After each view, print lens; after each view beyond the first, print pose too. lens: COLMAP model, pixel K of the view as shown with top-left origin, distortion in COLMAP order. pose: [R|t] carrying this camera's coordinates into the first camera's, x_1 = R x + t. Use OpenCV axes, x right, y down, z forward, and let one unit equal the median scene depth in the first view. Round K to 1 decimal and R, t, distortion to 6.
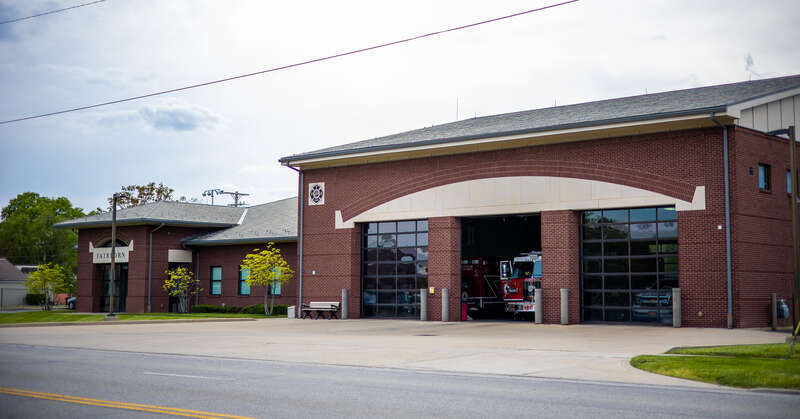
lens RADIAL K [[1107.8, 0, 401.0], [0, 1107.8, 152.0], [0, 0, 1]] dist [0.056716, -0.004649]
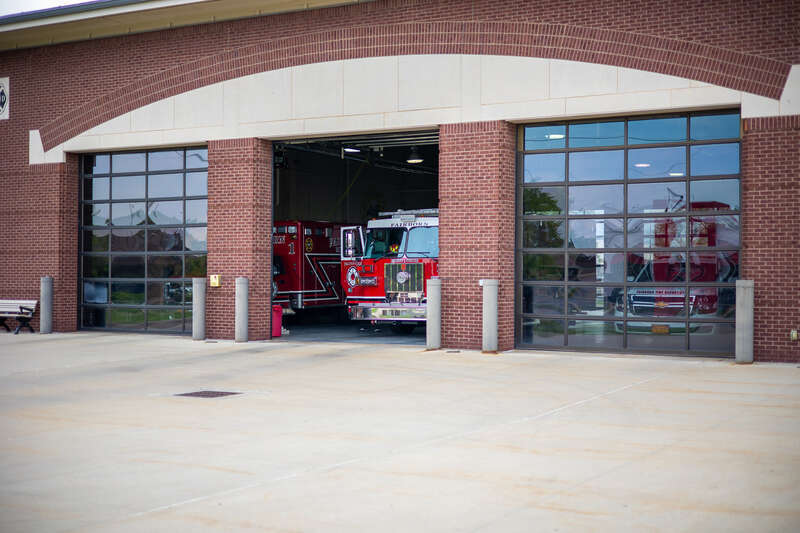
lens RADIAL K [[1136.2, 0, 400.0], [0, 1136.2, 266.5], [0, 0, 1]] dist [0.059606, -0.084718]
pose [[0.980305, 0.003338, 0.197460, 0.007450], [-0.027146, 0.992644, 0.117988, 0.052096], [-0.195614, -0.121024, 0.973185, 0.458078]]
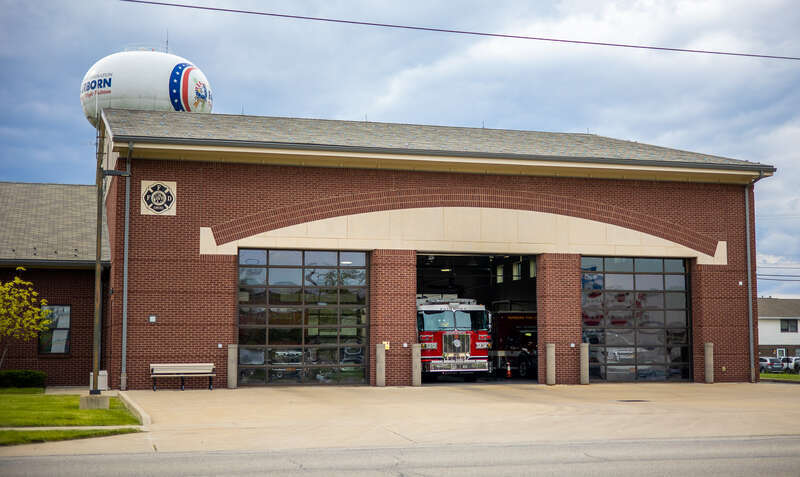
lens RADIAL K [[1153.0, 0, 400.0], [0, 1153.0, 238.5], [0, 0, 1]] dist [0.049375, 0.026967]
pose [[0.526135, 0.078105, 0.846806, -0.630087], [-0.103870, 0.994220, -0.027165, 0.071458], [-0.844033, -0.073665, 0.531207, 0.571432]]
